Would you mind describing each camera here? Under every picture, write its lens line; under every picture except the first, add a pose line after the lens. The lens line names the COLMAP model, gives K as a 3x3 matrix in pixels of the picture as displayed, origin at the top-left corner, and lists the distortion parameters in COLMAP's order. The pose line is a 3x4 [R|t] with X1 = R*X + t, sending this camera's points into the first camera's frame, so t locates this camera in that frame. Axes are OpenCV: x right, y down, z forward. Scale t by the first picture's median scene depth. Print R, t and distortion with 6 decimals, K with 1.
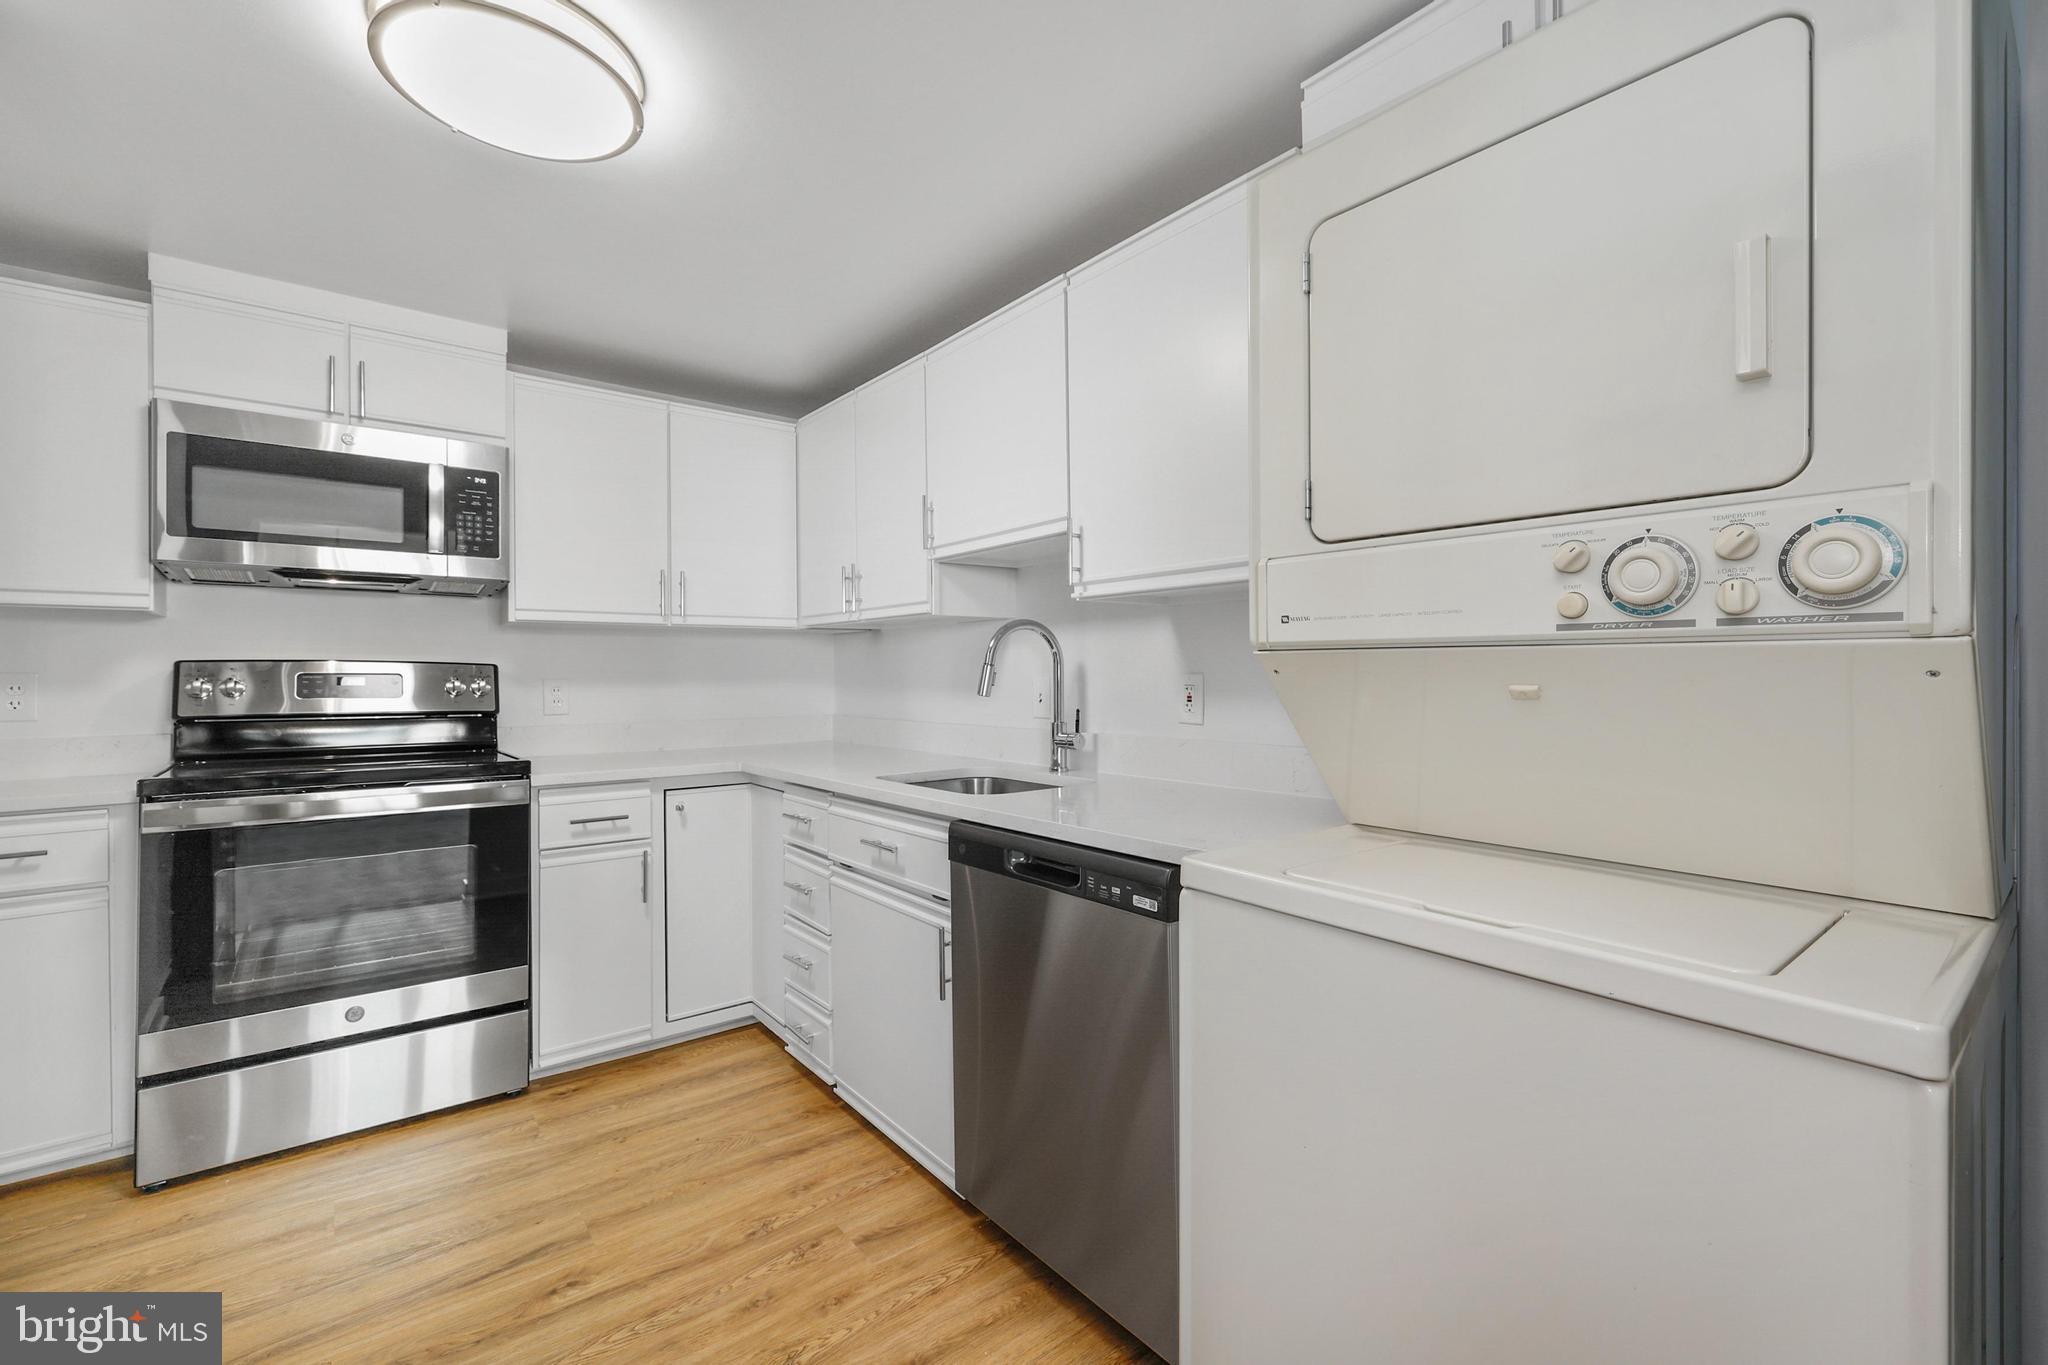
lens RADIAL K [[872.5, 0, 1017.9], [0, 872.5, 680.5], [0, 0, 1]] dist [0.001306, 0.000860]
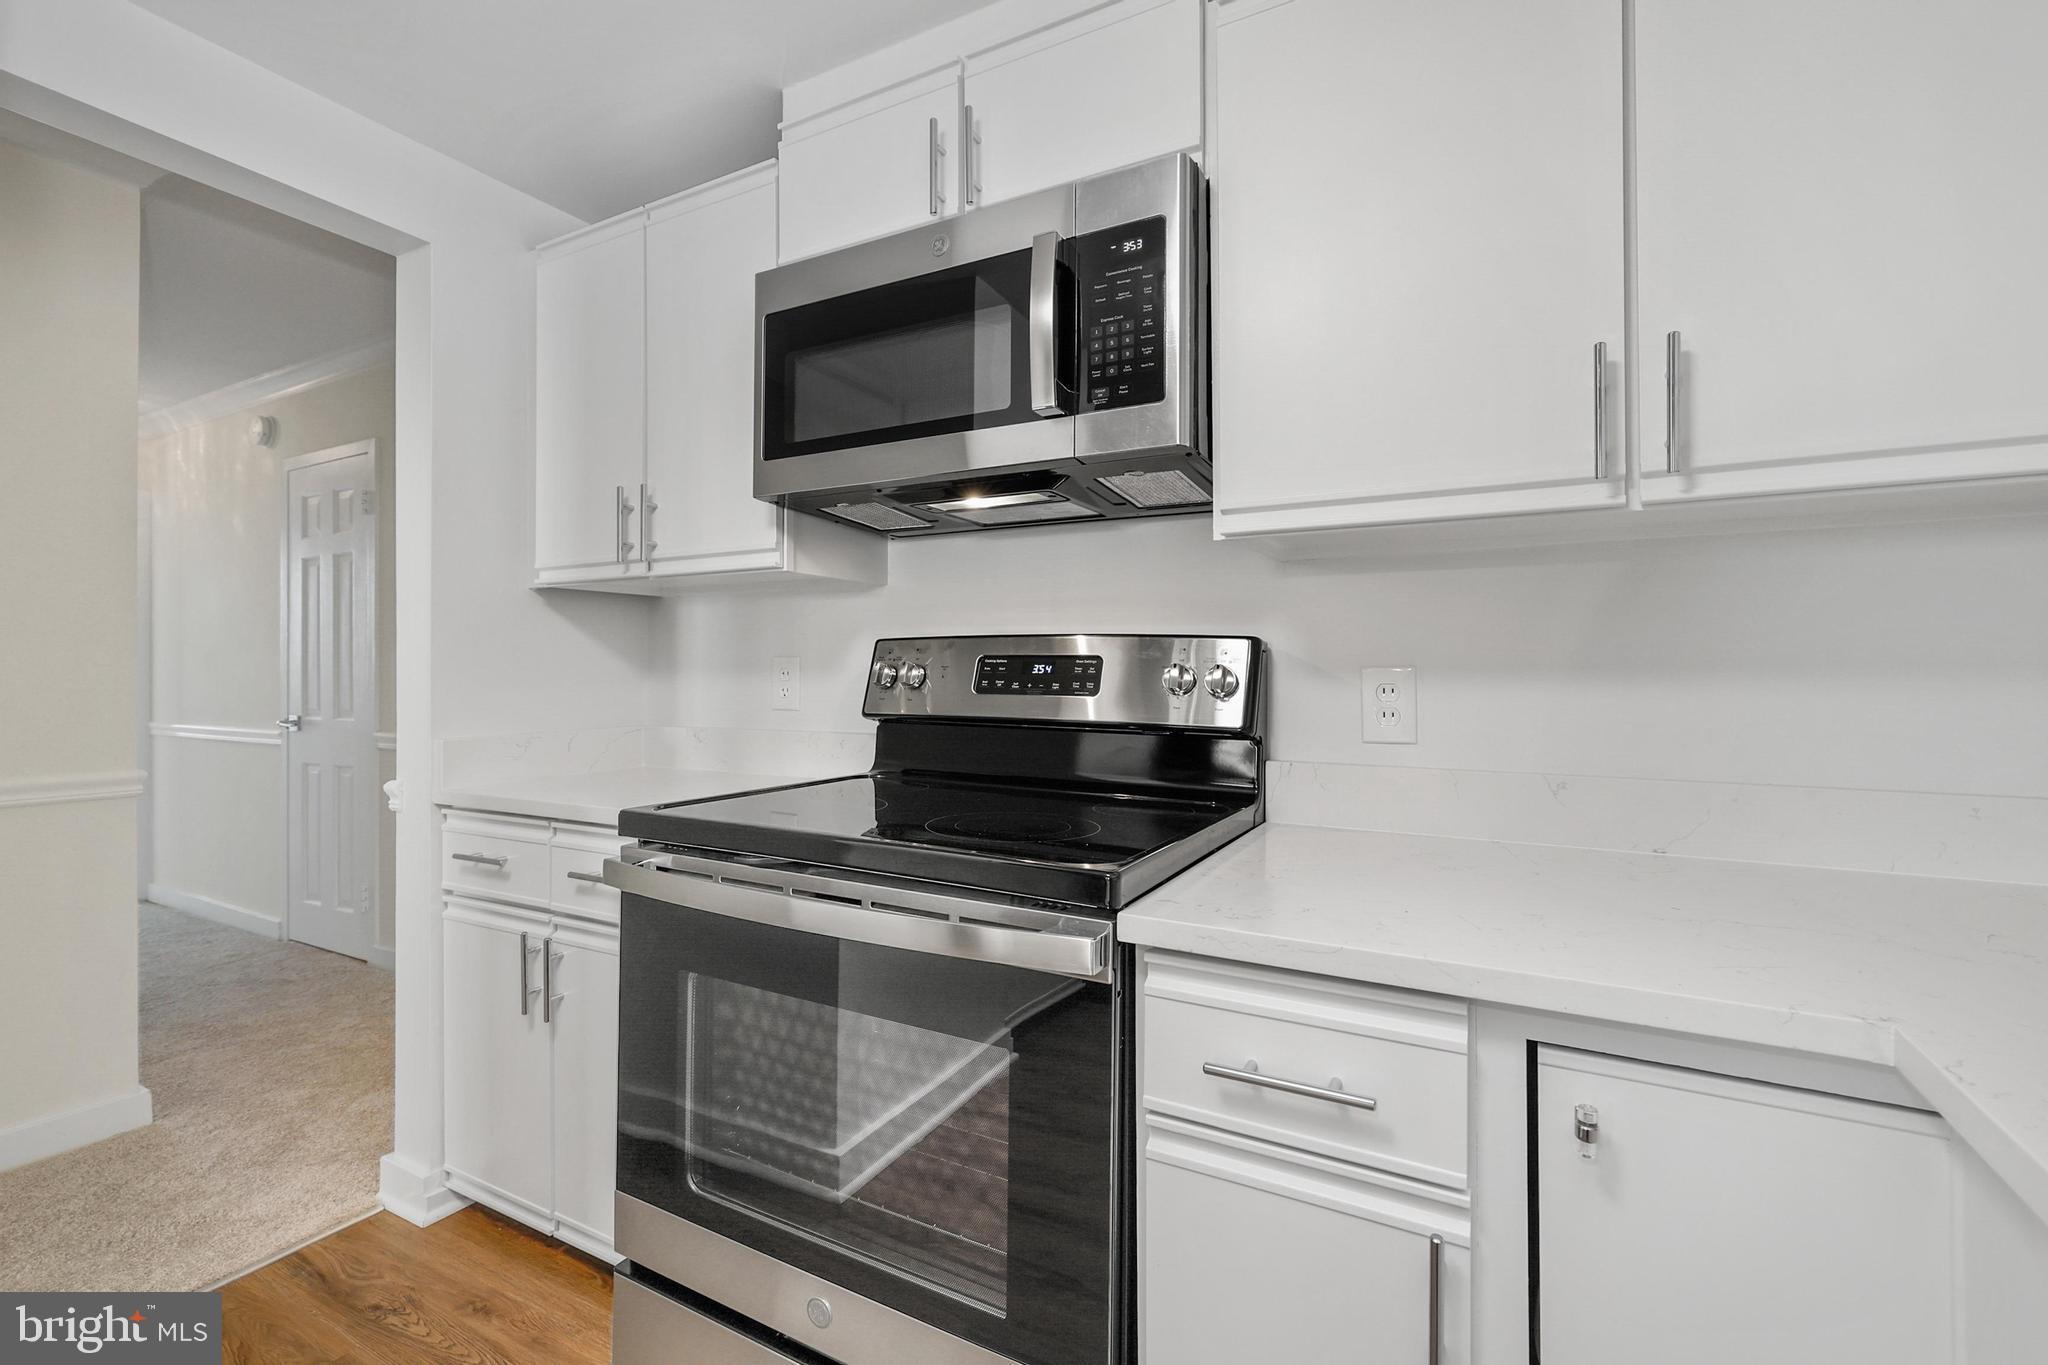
lens RADIAL K [[845.3, 0, 980.6], [0, 845.3, 666.2], [0, 0, 1]] dist [0.000642, 0.000230]
pose [[0.361281, -0.000626, -0.932457, -0.216409], [-0.007949, 0.999961, -0.003751, 0.002818], [0.932423, 0.008768, 0.361263, 0.759121]]
